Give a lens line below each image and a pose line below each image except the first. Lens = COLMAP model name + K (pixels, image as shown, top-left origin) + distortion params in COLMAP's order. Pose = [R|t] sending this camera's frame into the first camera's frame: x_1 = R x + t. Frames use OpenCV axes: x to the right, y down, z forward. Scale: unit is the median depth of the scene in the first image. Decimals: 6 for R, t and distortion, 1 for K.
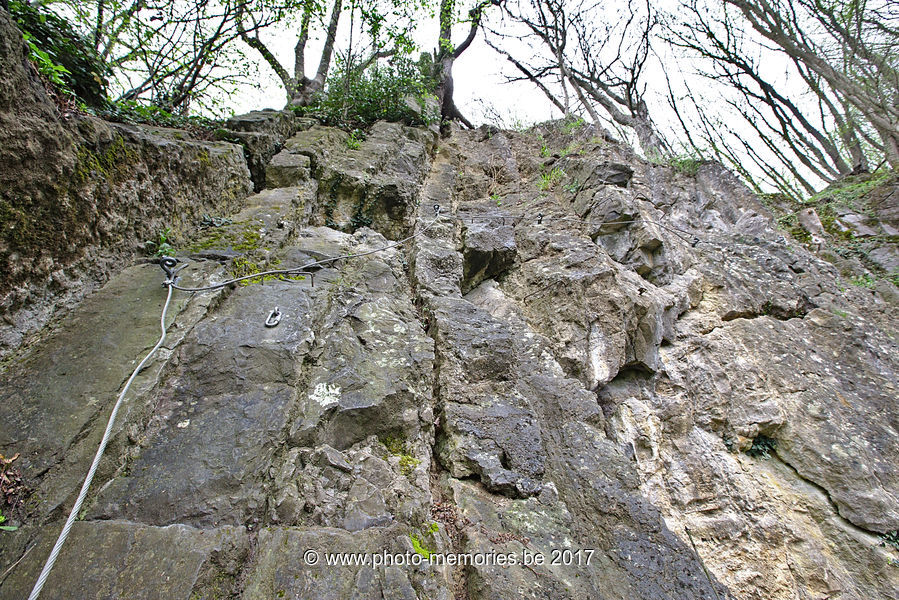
lens RADIAL K [[408.5, 0, 449.5], [0, 408.5, 300.0], [0, 0, 1]] dist [0.000109, 0.000398]
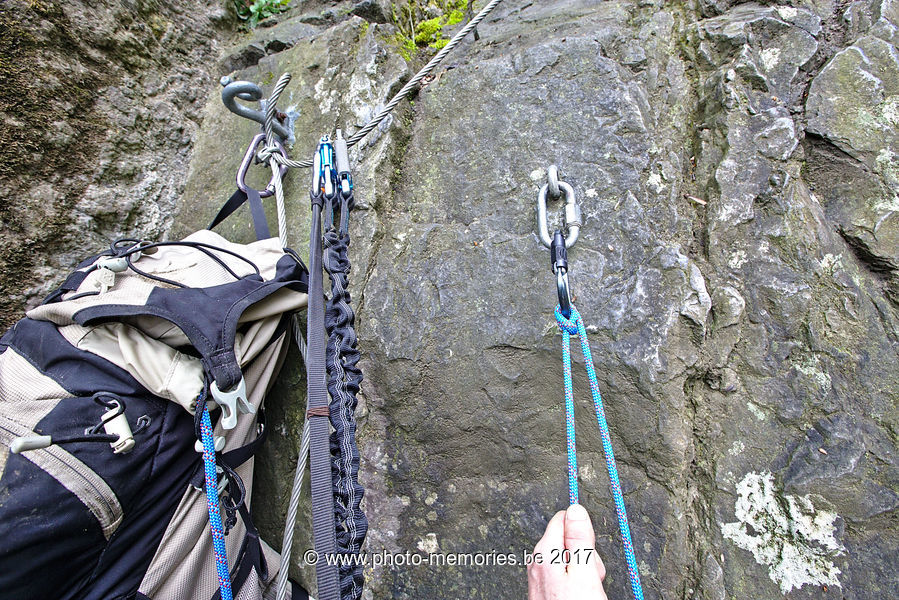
lens RADIAL K [[403.7, 0, 449.5], [0, 403.7, 300.0], [0, 0, 1]] dist [-0.032082, 0.000246]
pose [[0.869416, 0.090986, -0.485632, -0.380384], [0.288241, 0.704900, 0.648099, -0.152059], [0.401290, -0.703446, 0.586625, 0.819038]]
